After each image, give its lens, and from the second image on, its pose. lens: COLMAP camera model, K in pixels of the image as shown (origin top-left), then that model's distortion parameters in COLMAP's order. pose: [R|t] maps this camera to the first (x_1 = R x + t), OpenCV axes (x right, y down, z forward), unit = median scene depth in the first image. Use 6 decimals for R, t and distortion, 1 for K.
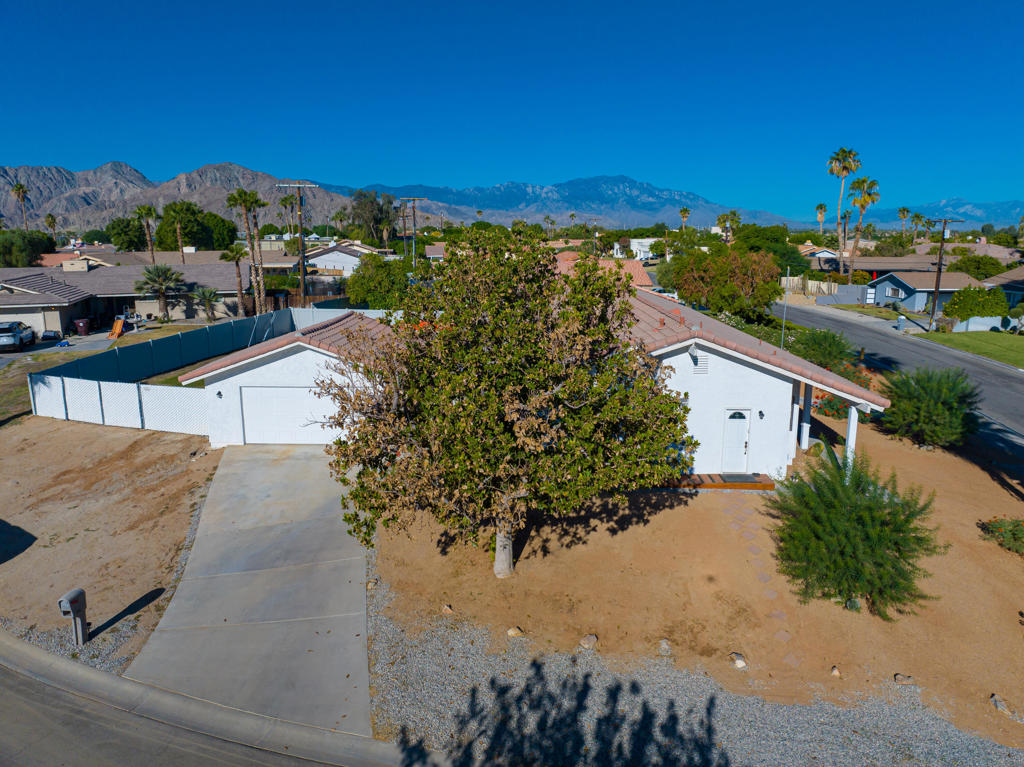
lens RADIAL K [[717.8, 0, 517.1], [0, 717.8, 379.7], [0, 0, 1]] dist [-0.040678, 0.002548]
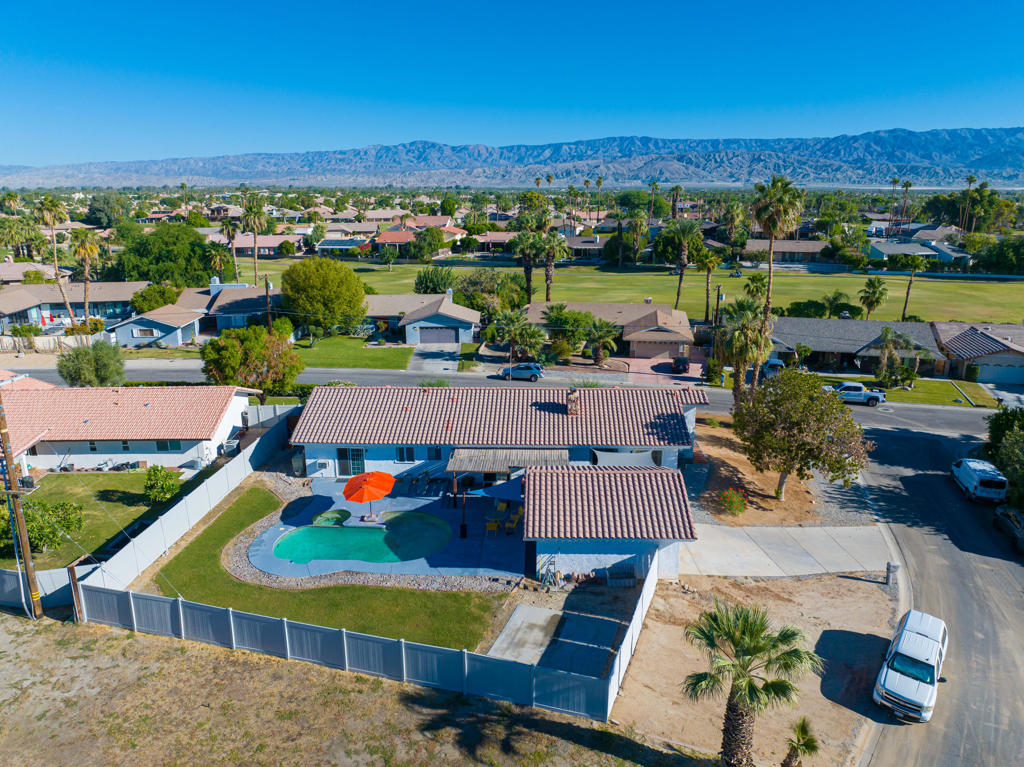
lens RADIAL K [[717.8, 0, 517.1], [0, 717.8, 379.7], [0, 0, 1]] dist [-0.040678, 0.002548]
pose [[0.013185, -0.260237, 0.965455, -0.683170], [0.198724, 0.946960, 0.252538, -0.275527], [-0.979967, 0.188529, 0.064201, 0.483580]]
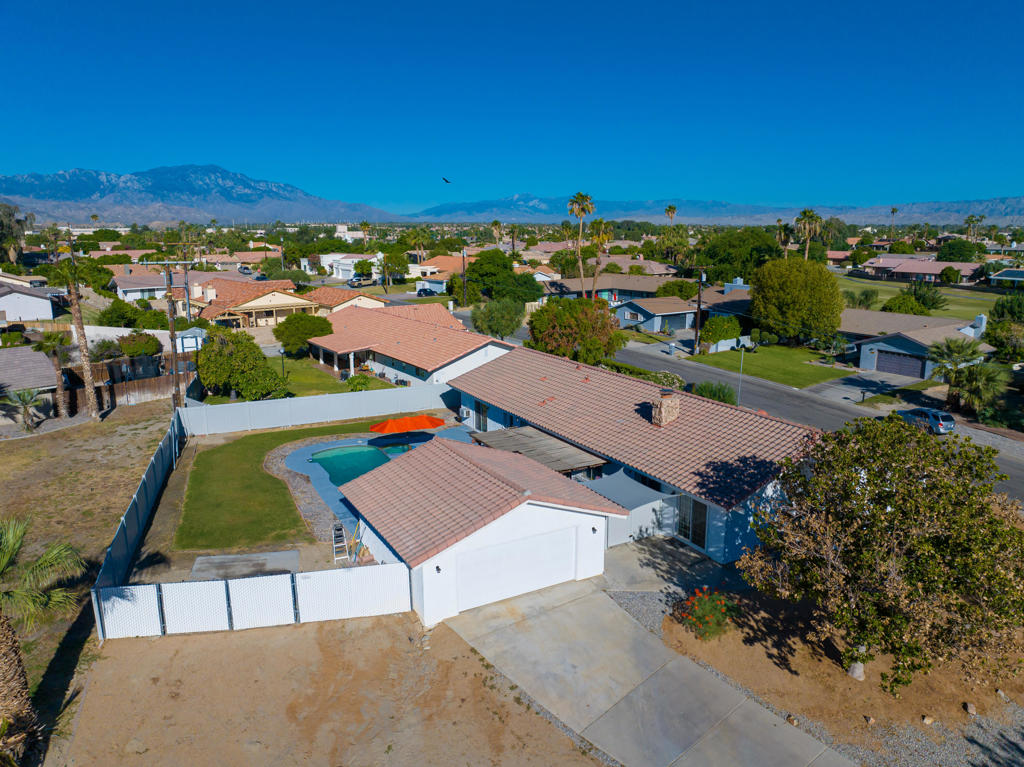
lens RADIAL K [[717.8, 0, 517.1], [0, 717.8, 379.7], [0, 0, 1]] dist [-0.040678, 0.002548]
pose [[0.861532, -0.105797, 0.496558, -0.318837], [0.100718, 0.994224, 0.037084, -0.102865], [-0.497613, 0.018063, 0.867211, 0.061335]]
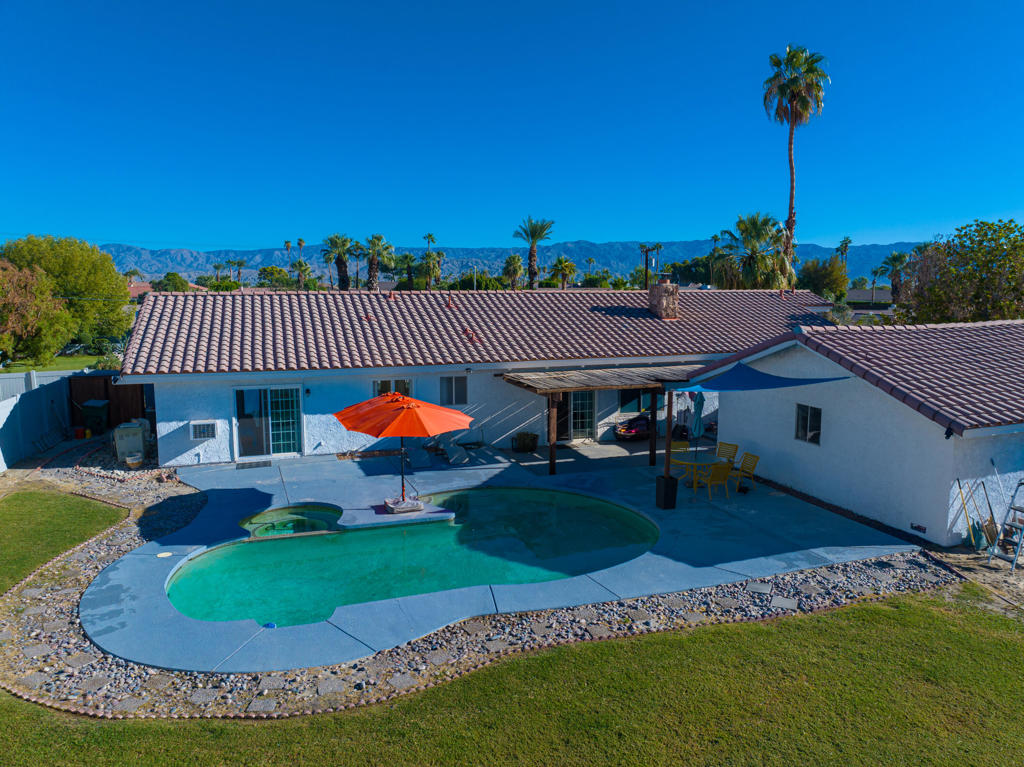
lens RADIAL K [[717.8, 0, 517.1], [0, 717.8, 379.7], [0, 0, 1]] dist [-0.040678, 0.002548]
pose [[-0.362906, -0.113007, 0.924948, -0.332911], [0.183754, 0.964449, 0.189930, -0.101497], [-0.913528, 0.238890, -0.329239, 0.716020]]
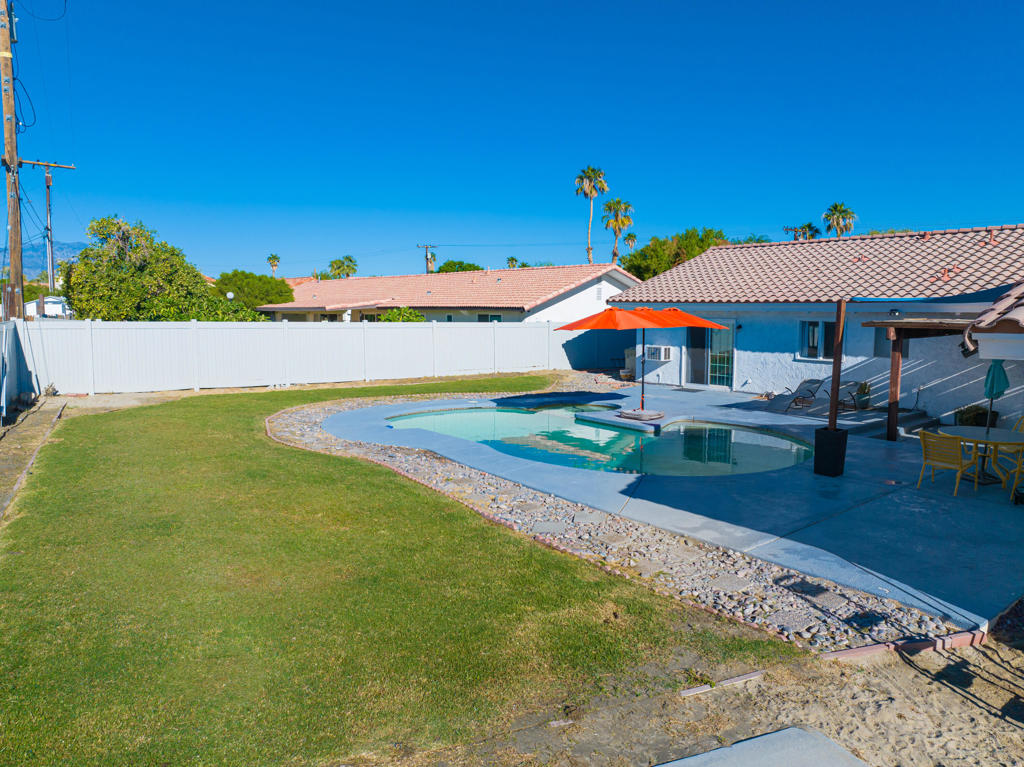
lens RADIAL K [[717.8, 0, 517.1], [0, 717.8, 379.7], [0, 0, 1]] dist [-0.040678, 0.002548]
pose [[0.771464, -0.062567, 0.633190, -0.285717], [0.124659, 0.990730, -0.053985, -0.021711], [-0.623942, 0.120580, 0.772112, 0.506185]]
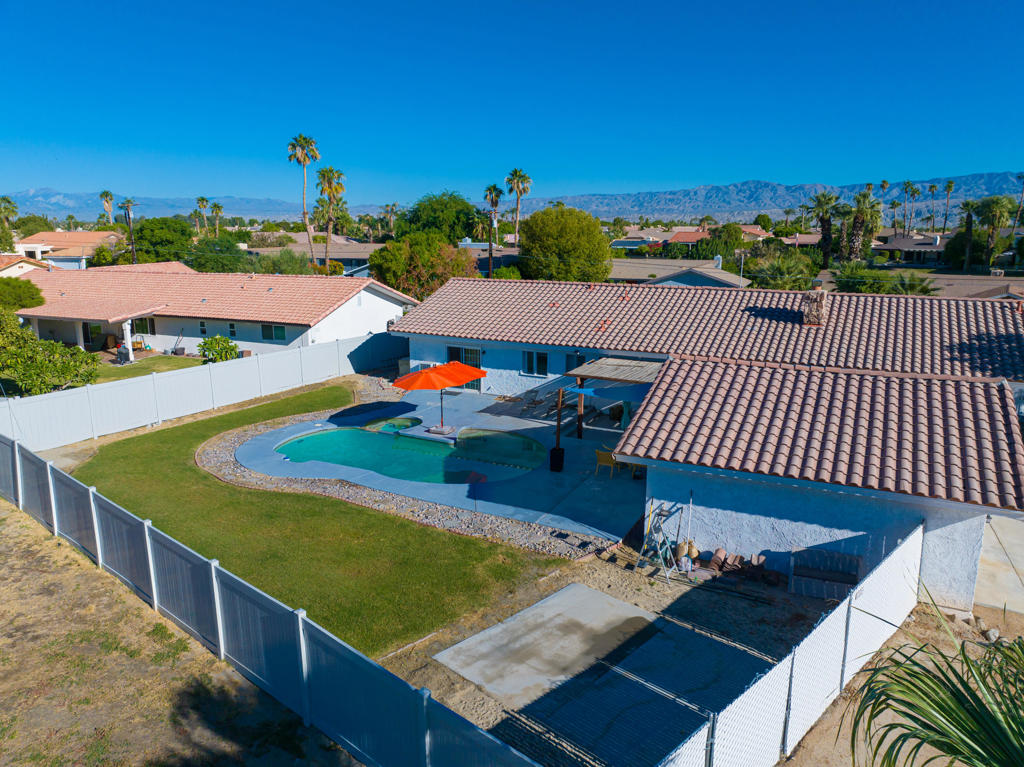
lens RADIAL K [[717.8, 0, 517.1], [0, 717.8, 379.7], [0, 0, 1]] dist [-0.040678, 0.002548]
pose [[0.435279, -0.187514, 0.880551, -0.434908], [0.175907, 0.976932, 0.121083, -0.089771], [-0.882943, 0.102190, 0.458223, 0.443779]]
